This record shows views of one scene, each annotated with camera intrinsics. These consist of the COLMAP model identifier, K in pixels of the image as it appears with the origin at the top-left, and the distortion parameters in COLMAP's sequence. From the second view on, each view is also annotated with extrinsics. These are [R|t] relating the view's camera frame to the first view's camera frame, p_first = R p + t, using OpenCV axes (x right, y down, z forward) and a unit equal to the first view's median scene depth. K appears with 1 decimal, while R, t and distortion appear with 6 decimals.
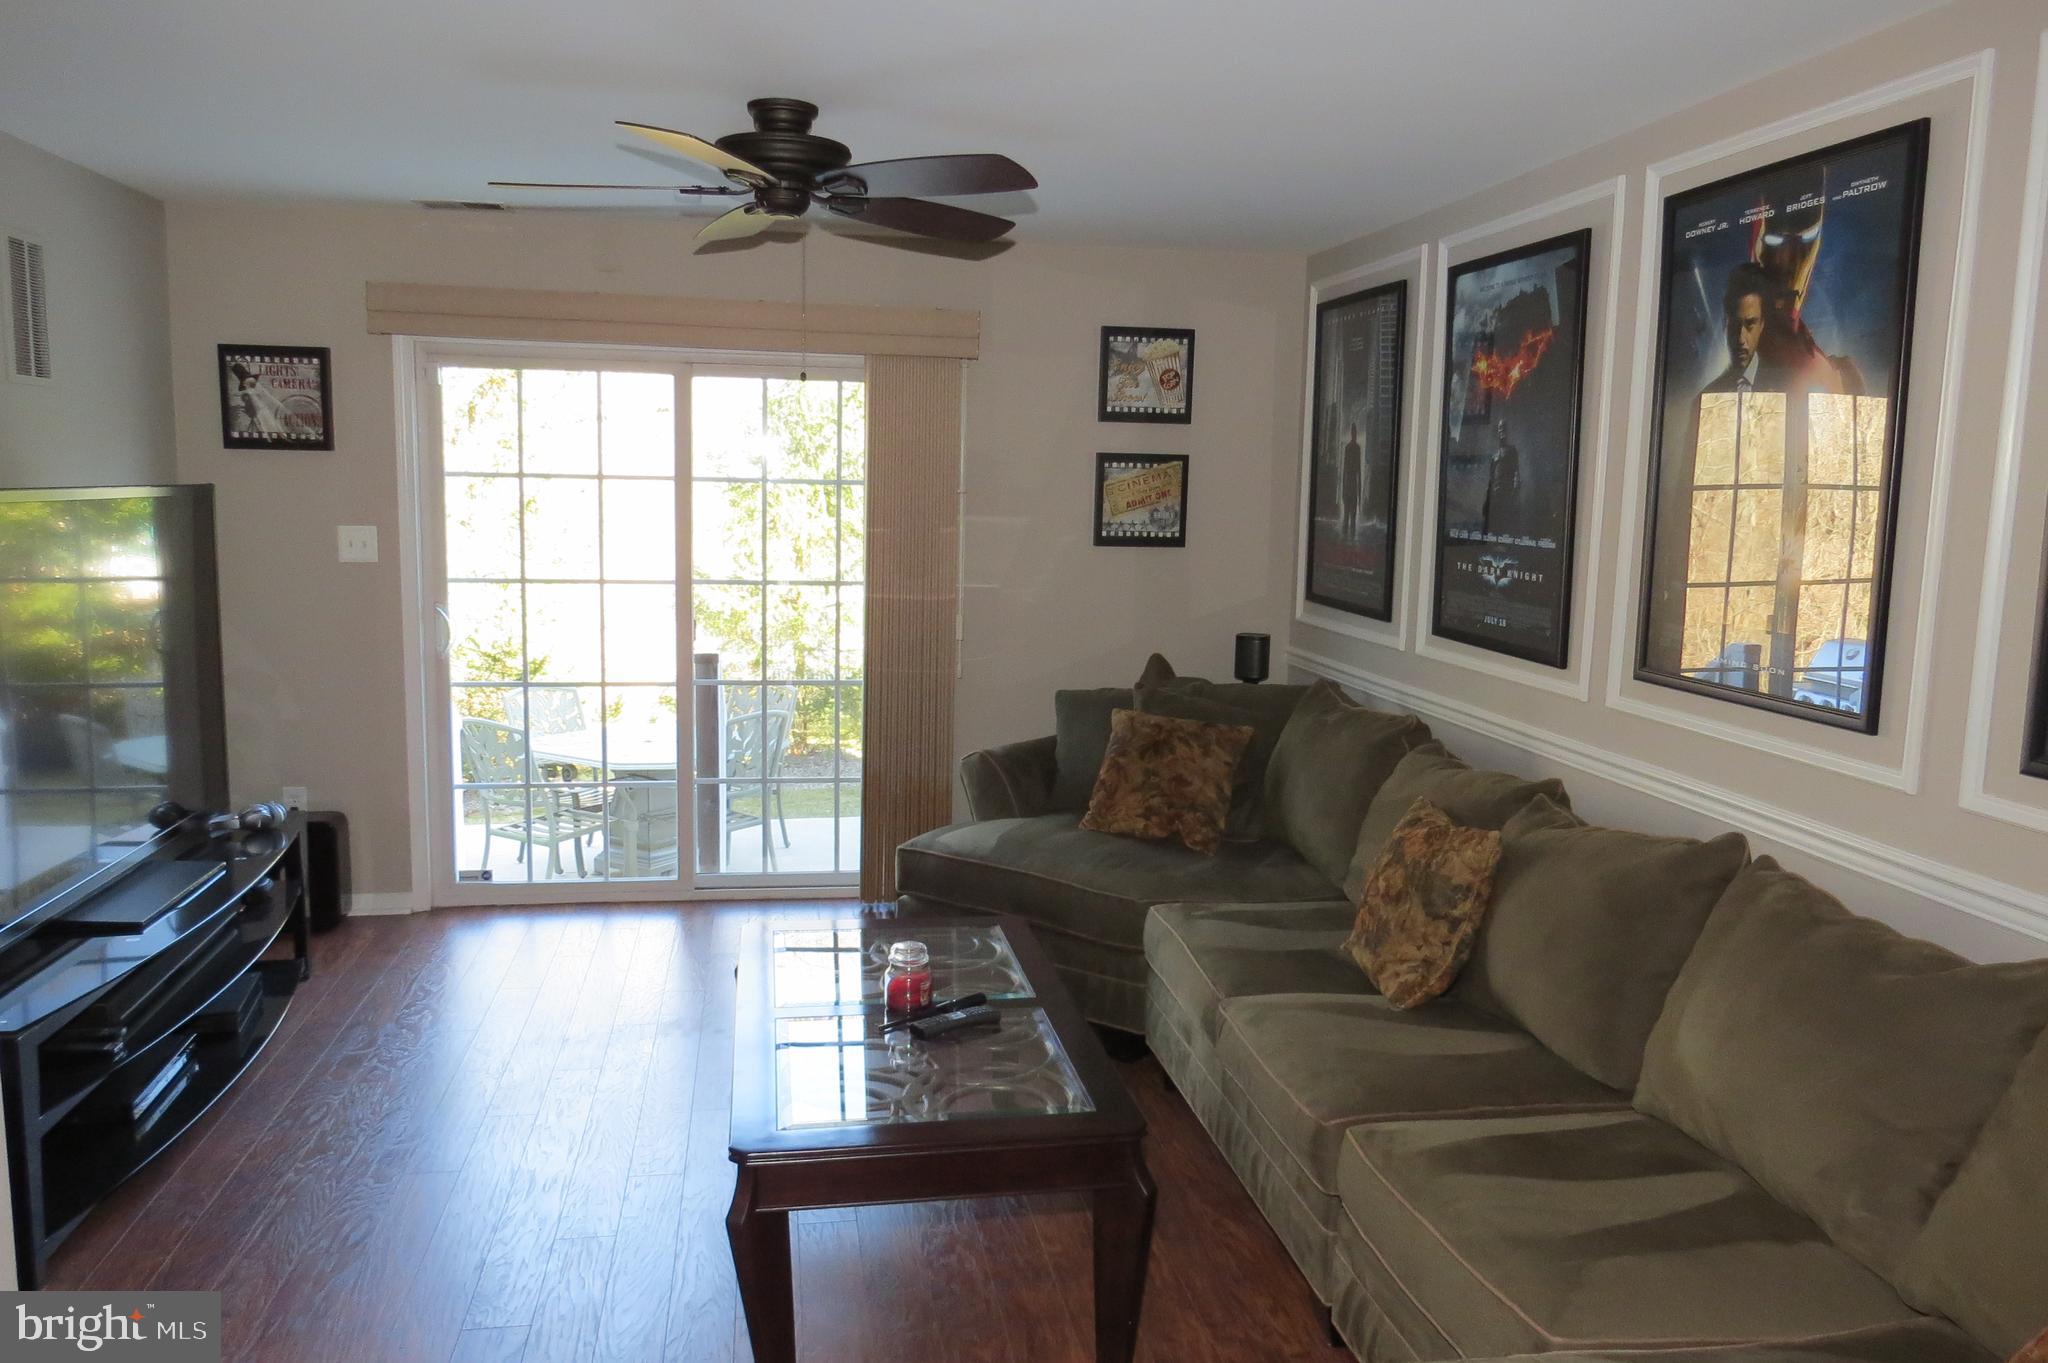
lens RADIAL K [[1453.2, 0, 1016.2], [0, 1453.2, 676.8], [0, 0, 1]] dist [-0.024279, 0.007260]
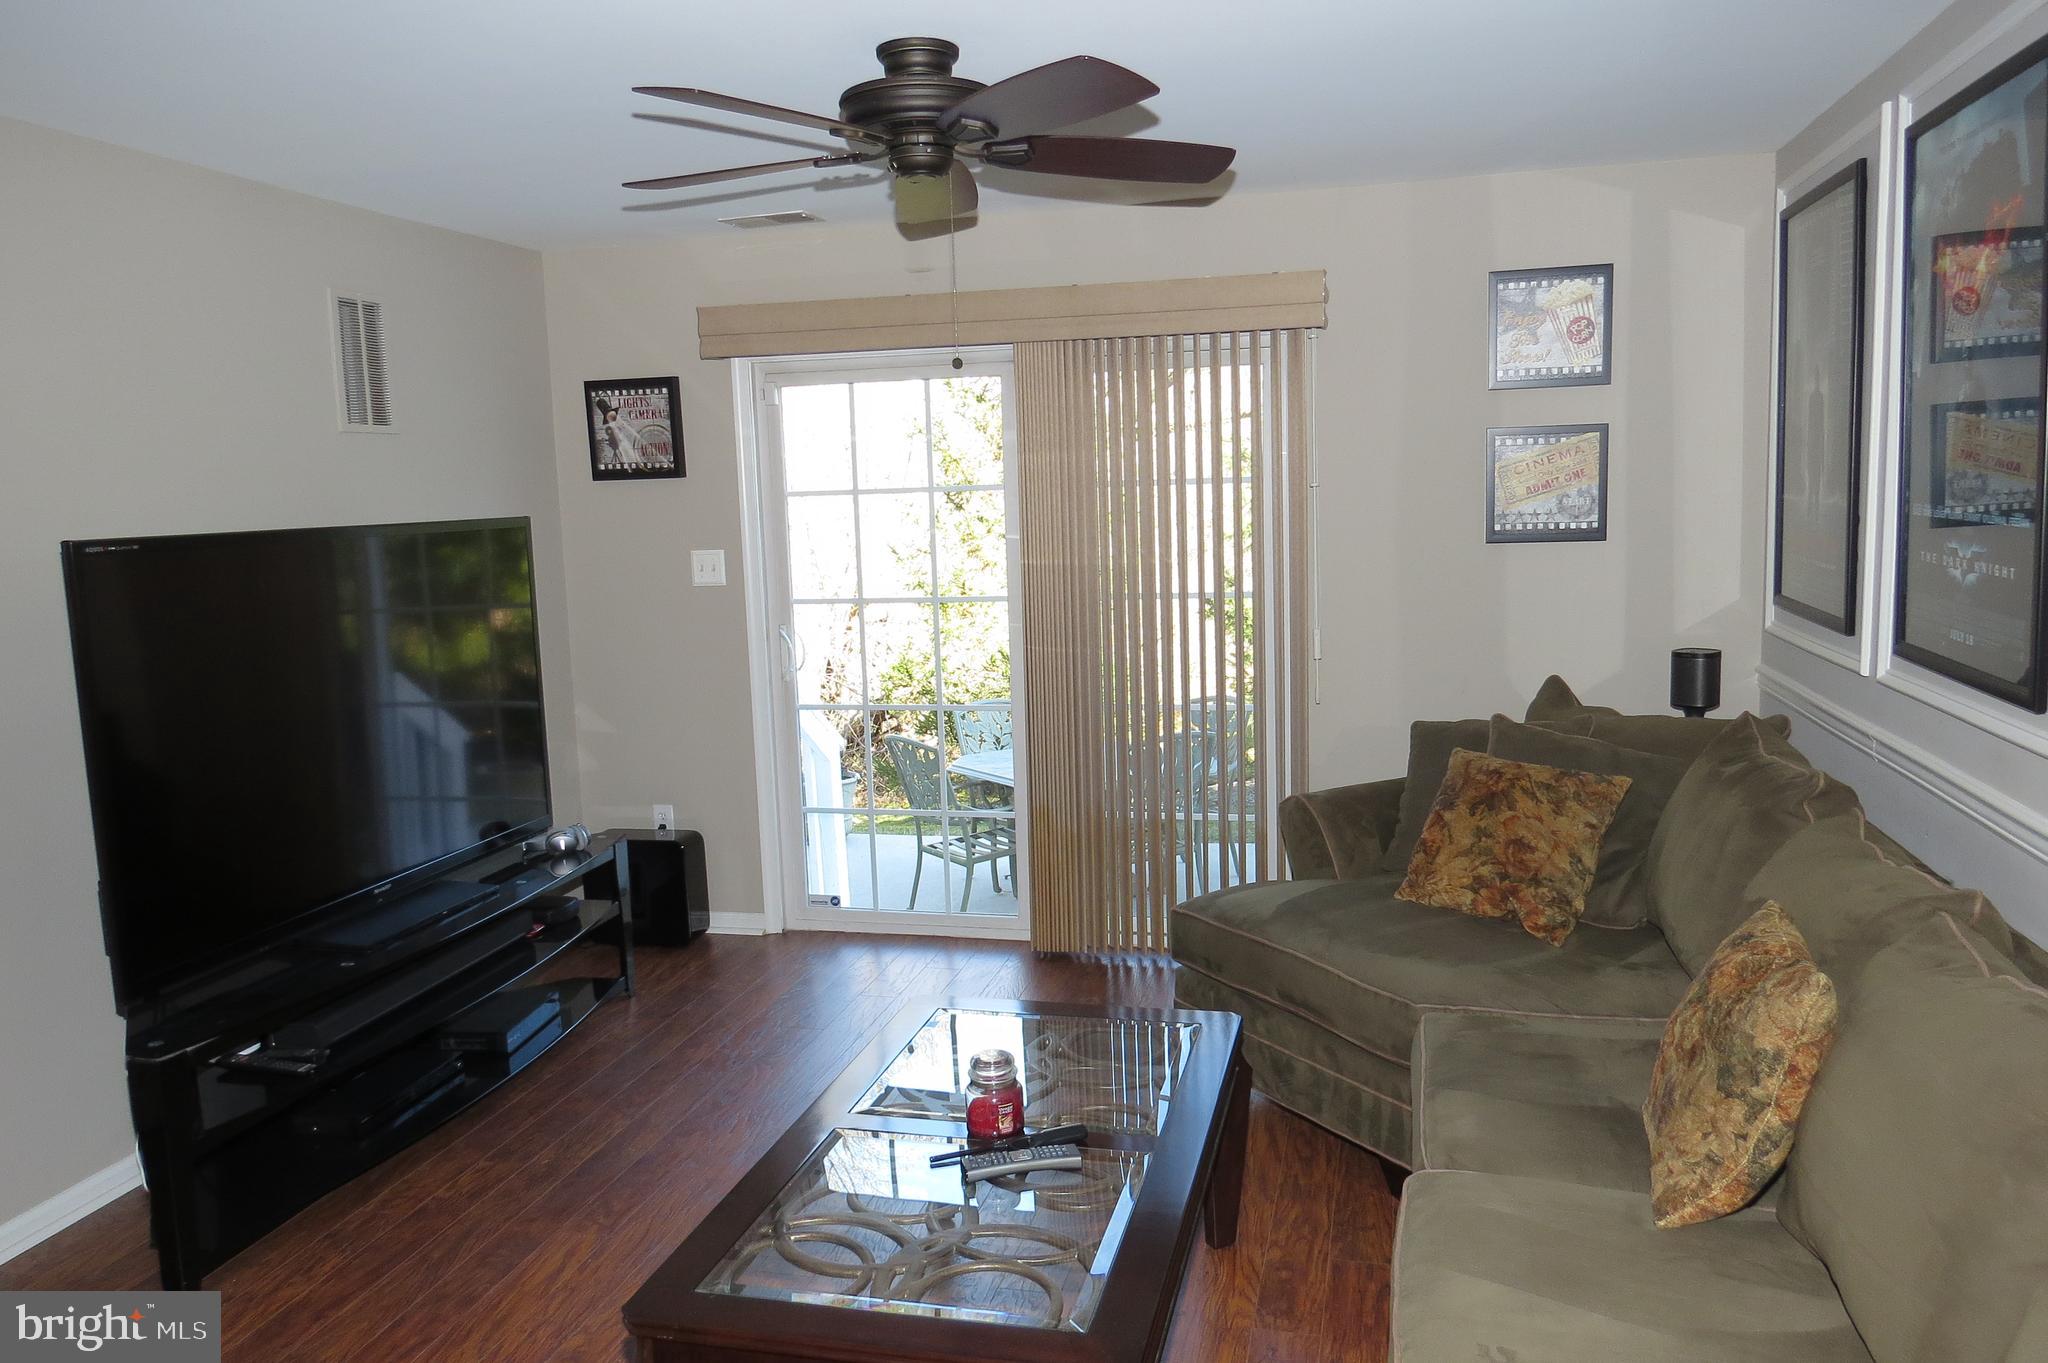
lens RADIAL K [[1453.2, 0, 1028.2], [0, 1453.2, 677.4], [0, 0, 1]] dist [-0.024279, 0.007260]
pose [[0.912232, 0.001066, -0.409673, 0.170890], [-0.001421, 0.999999, -0.000562, -0.015360], [0.409672, 0.001095, 0.912232, 0.169798]]
